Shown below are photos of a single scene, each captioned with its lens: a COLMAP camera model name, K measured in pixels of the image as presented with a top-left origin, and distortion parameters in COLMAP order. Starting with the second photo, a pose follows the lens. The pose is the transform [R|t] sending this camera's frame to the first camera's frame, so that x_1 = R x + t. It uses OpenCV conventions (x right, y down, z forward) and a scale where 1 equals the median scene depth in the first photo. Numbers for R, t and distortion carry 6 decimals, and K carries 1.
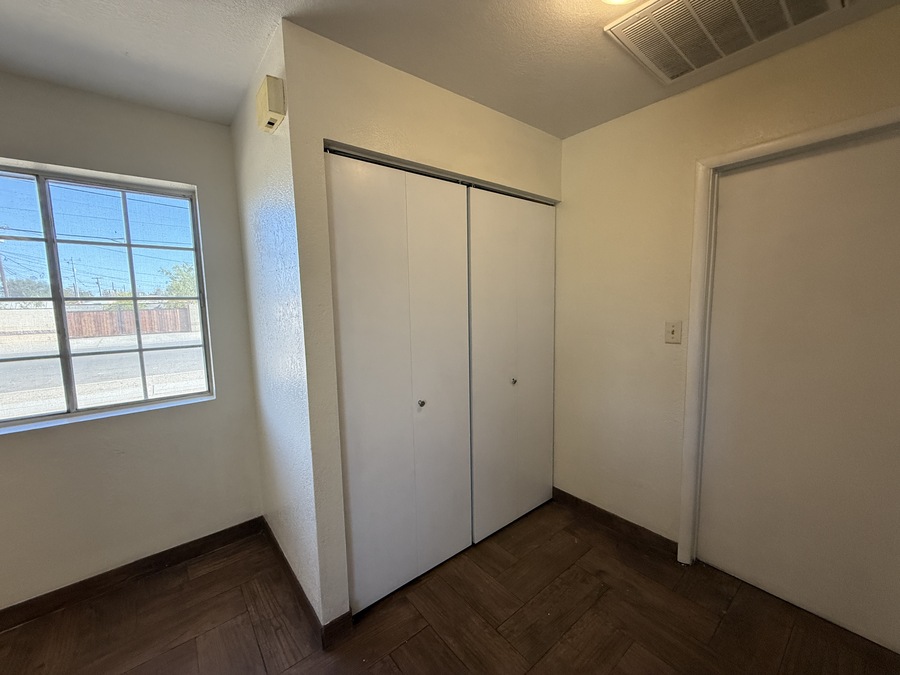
lens RADIAL K [[371.1, 0, 450.3], [0, 371.1, 333.9], [0, 0, 1]] dist [-0.000561, 0.000066]
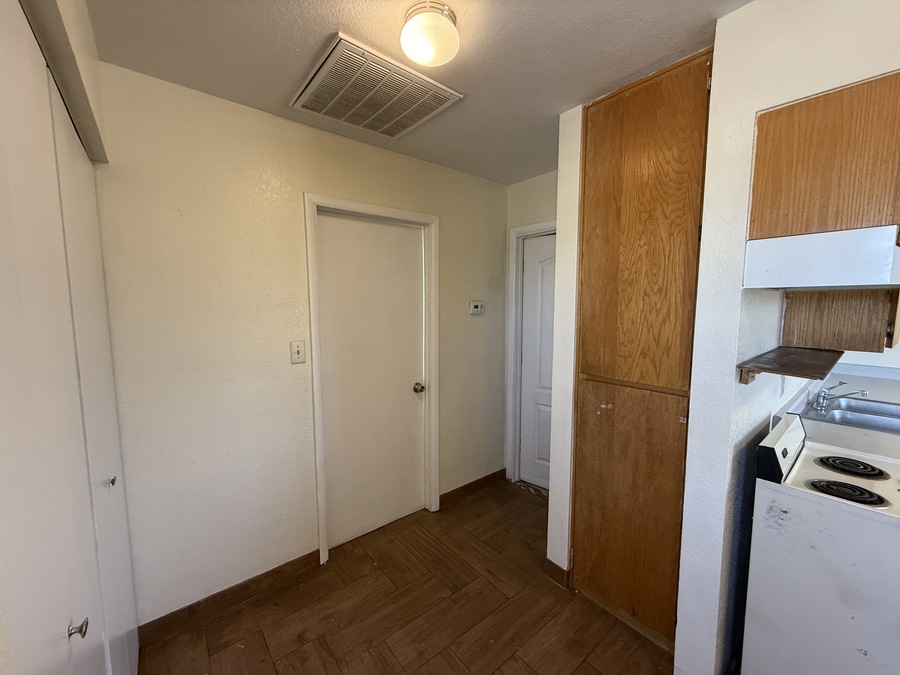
lens RADIAL K [[359.1, 0, 450.0], [0, 359.1, 337.5], [0, 0, 1]] dist [0.028928, -0.000007]
pose [[0.003765, -0.068890, 0.997617, -0.396680], [0.104108, 0.992230, 0.068125, -0.070558], [-0.994559, 0.103603, 0.010908, 0.569615]]
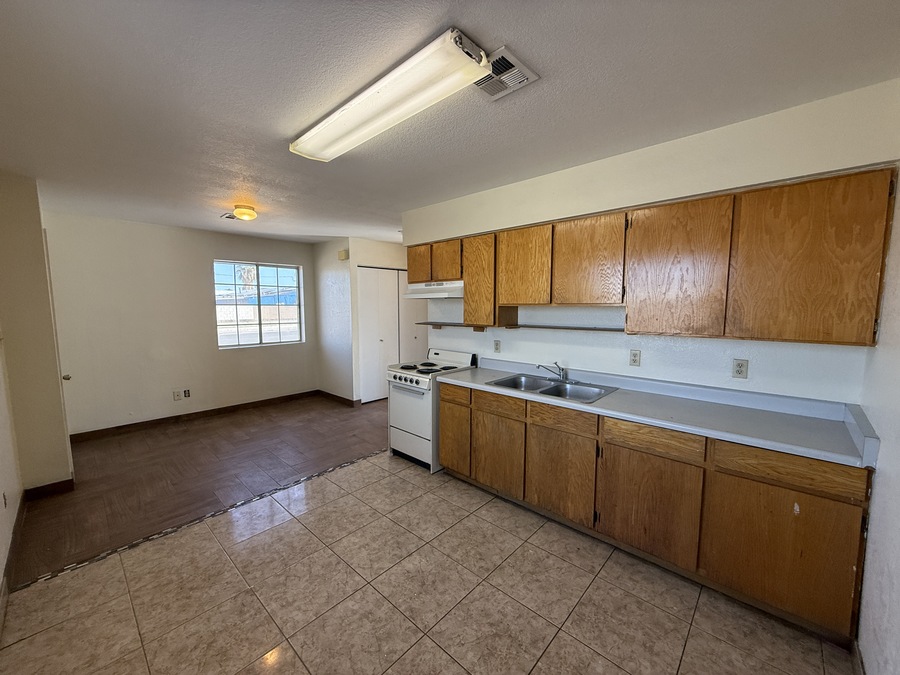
lens RADIAL K [[359.7, 0, 447.9], [0, 359.7, 340.0], [0, 0, 1]] dist [-0.002778, -0.000054]
pose [[0.993252, 0.014905, 0.115012, 0.127146], [-0.014229, 0.999876, -0.006695, 0.198242], [-0.115098, 0.005014, 0.993342, -2.102140]]
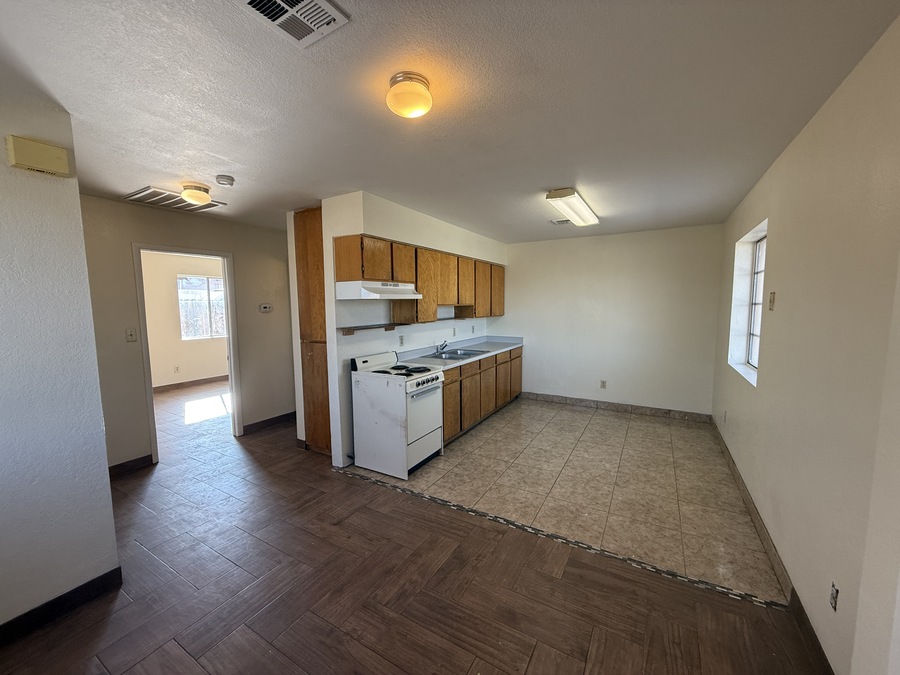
lens RADIAL K [[359.7, 0, 447.9], [0, 359.7, 340.0], [0, 0, 1]] dist [-0.002778, -0.000054]
pose [[-0.327890, -0.065288, 0.942457, -1.544797], [0.115562, 0.987345, 0.108602, 0.006742], [-0.937621, 0.144522, -0.316196, 0.119564]]
